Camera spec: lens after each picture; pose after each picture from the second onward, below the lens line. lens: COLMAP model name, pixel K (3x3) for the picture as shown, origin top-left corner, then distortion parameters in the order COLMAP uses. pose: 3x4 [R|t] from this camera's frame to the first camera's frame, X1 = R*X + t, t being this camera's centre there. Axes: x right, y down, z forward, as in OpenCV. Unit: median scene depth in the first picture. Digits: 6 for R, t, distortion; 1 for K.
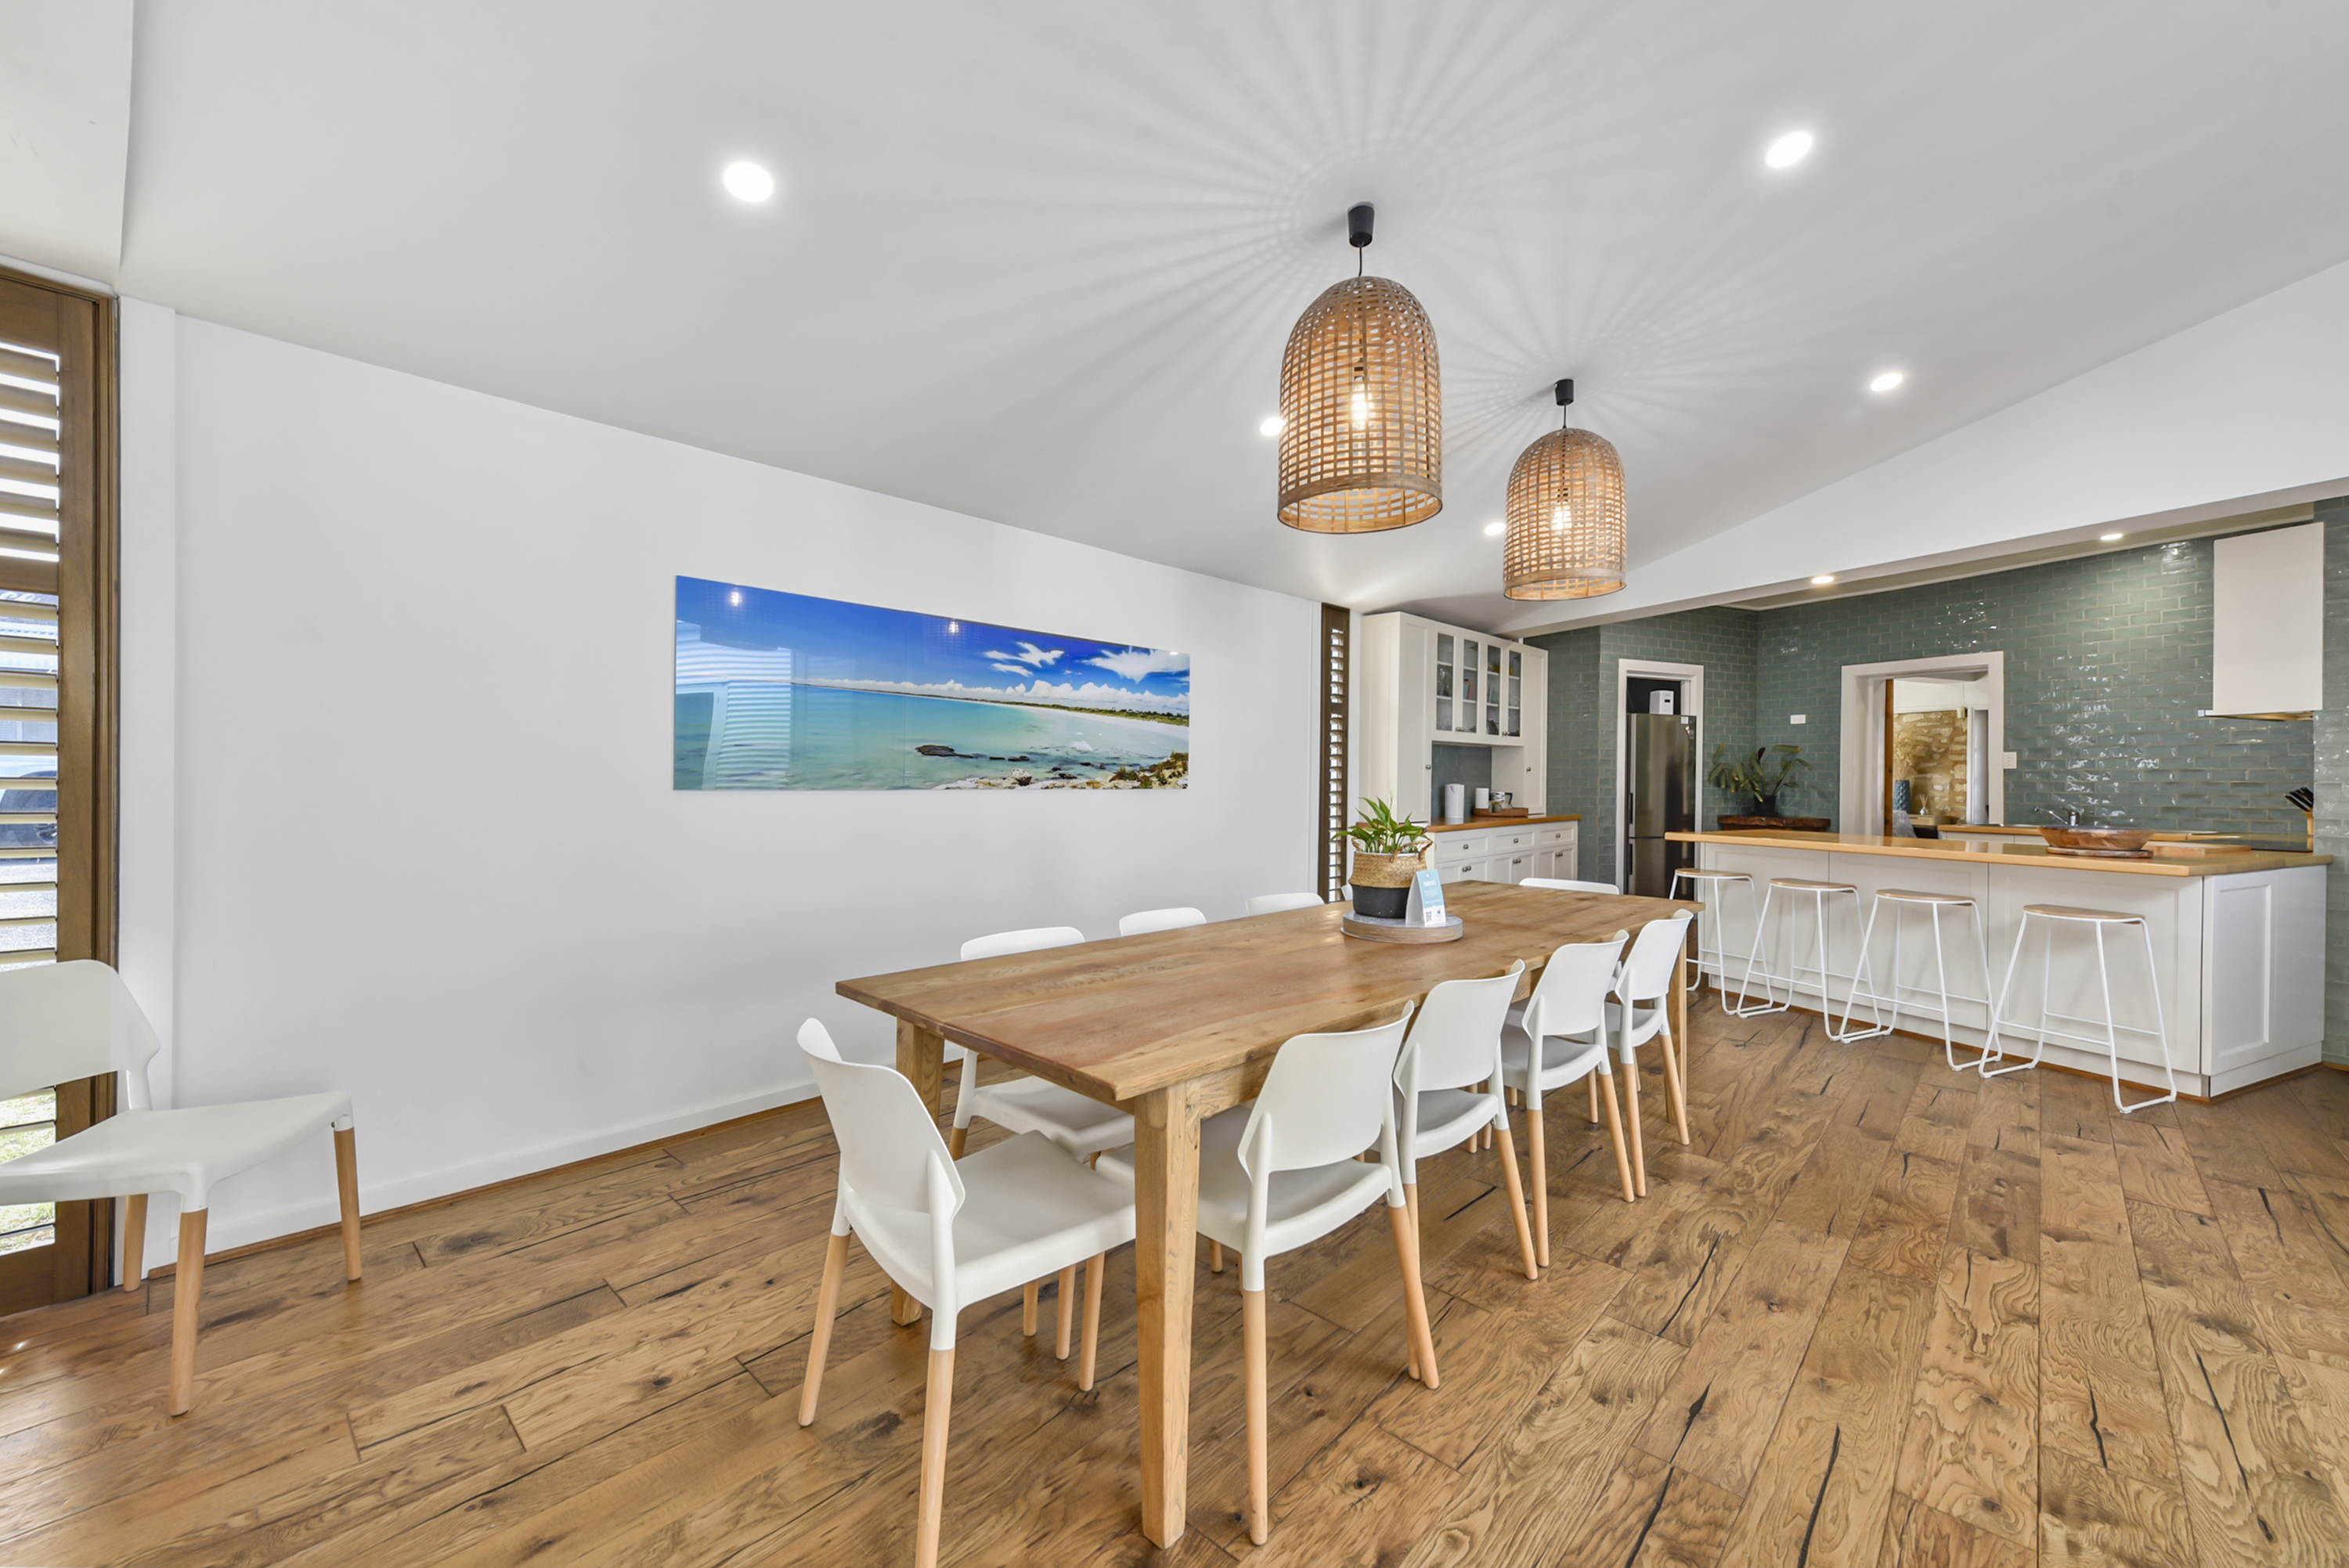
lens RADIAL K [[932.9, 0, 1168.5], [0, 932.9, 781.3], [0, 0, 1]] dist [-0.000256, 0.000107]
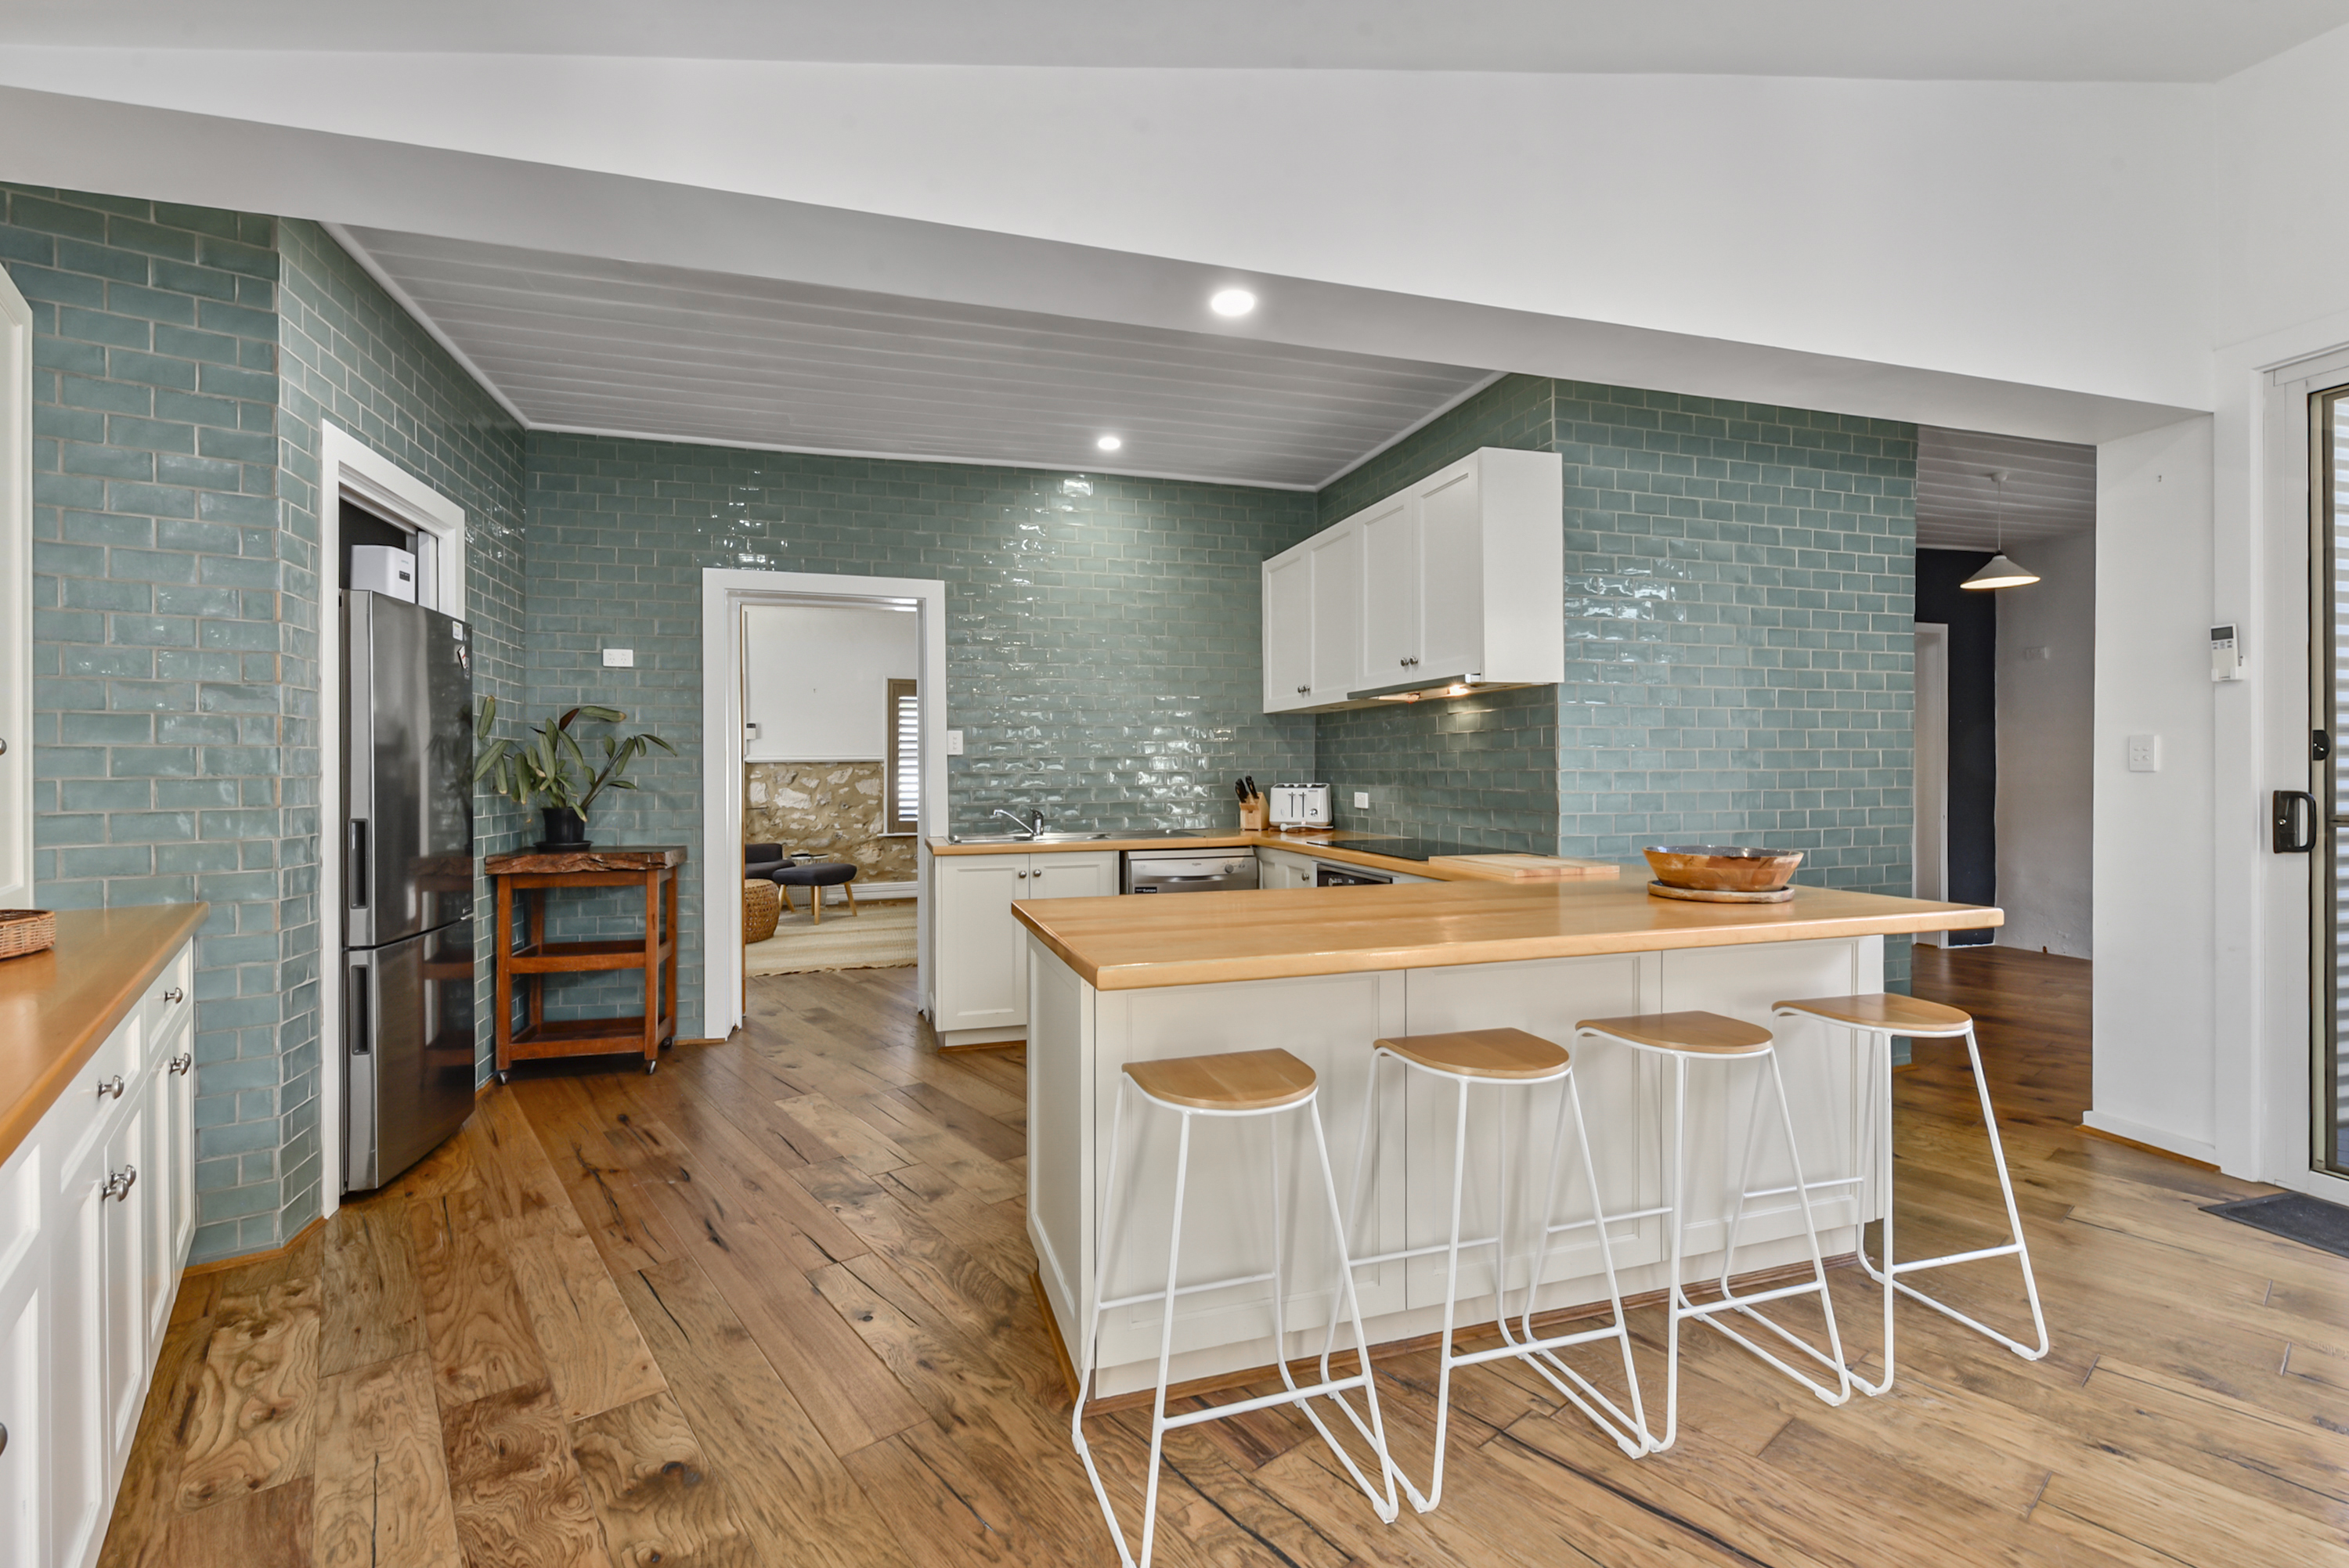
lens RADIAL K [[1018.7, 0, 1179.6], [0, 1018.7, 767.0], [0, 0, 1]] dist [-0.001759, -0.000733]
pose [[0.129612, -0.005117, 0.991552, 0.248844], [0.010338, 0.999939, 0.003809, -0.007350], [-0.991511, 0.009757, 0.129657, 1.006214]]
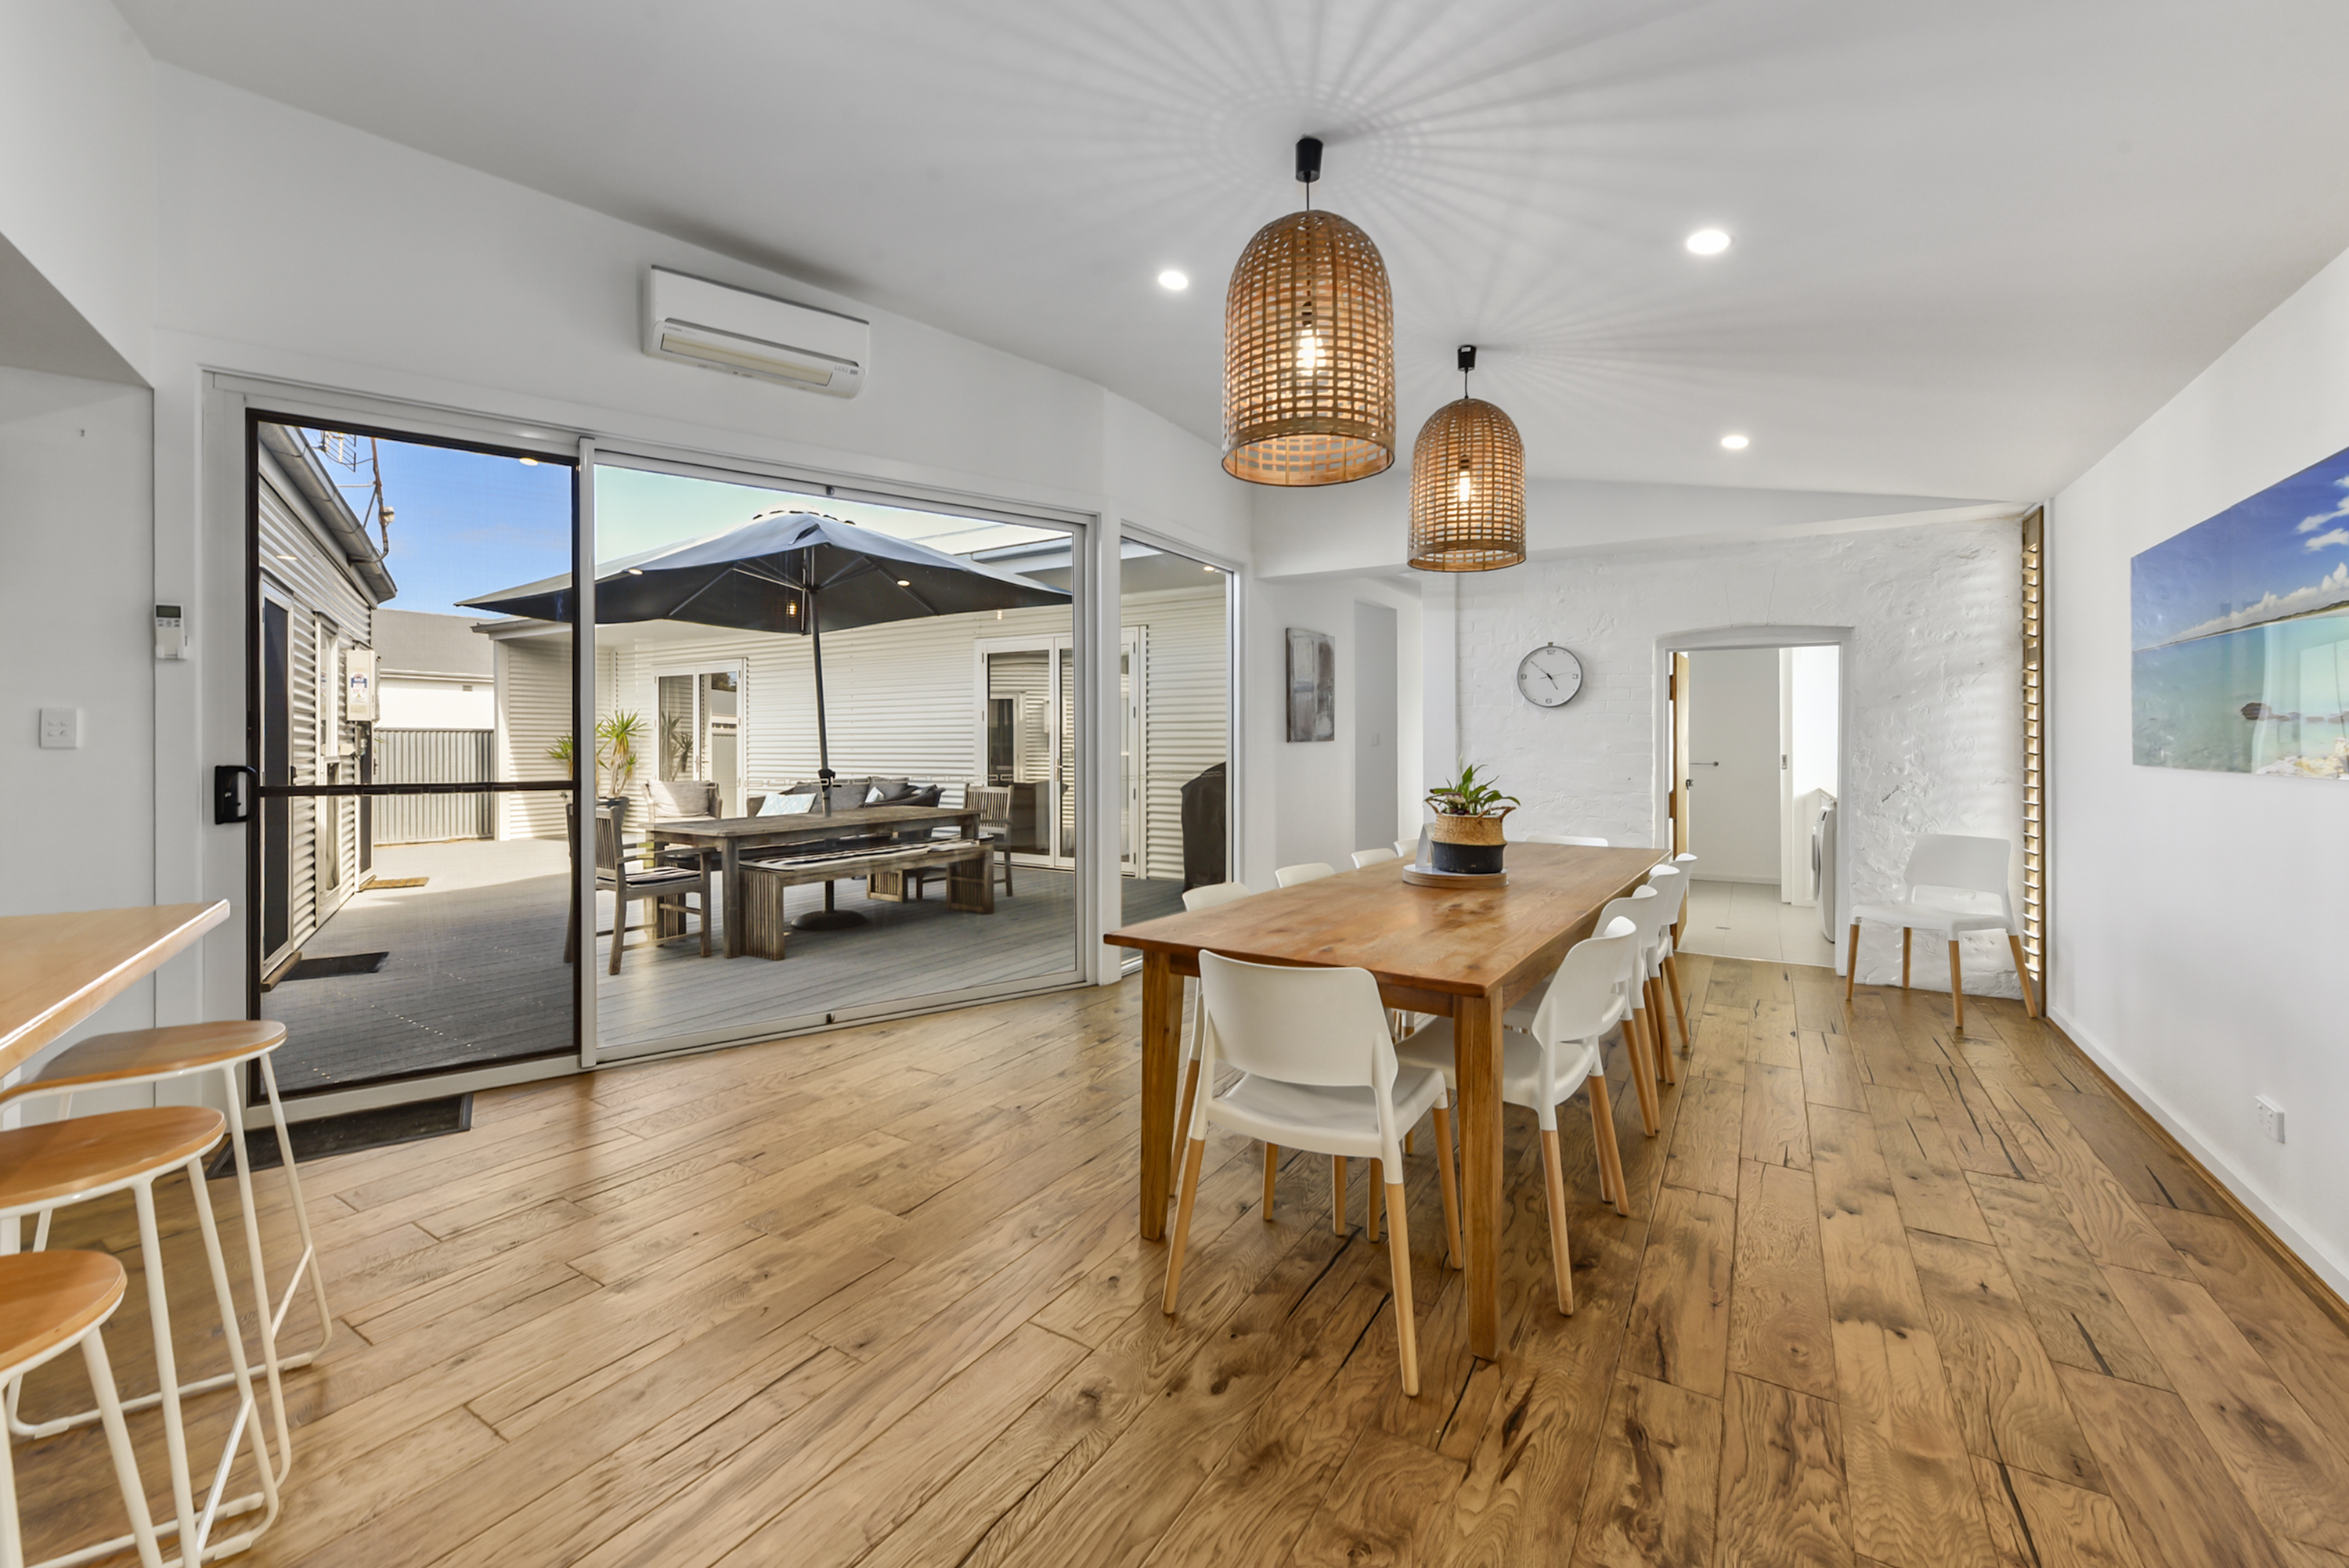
lens RADIAL K [[941.9, 0, 1181.4], [0, 941.9, 741.6], [0, 0, 1]] dist [0.007711, -0.000068]
pose [[-0.981196, -0.008158, -0.192843, 0.450446], [-0.008126, 0.999967, -0.000957, -0.004487], [0.192845, 0.000628, -0.981229, 1.154462]]
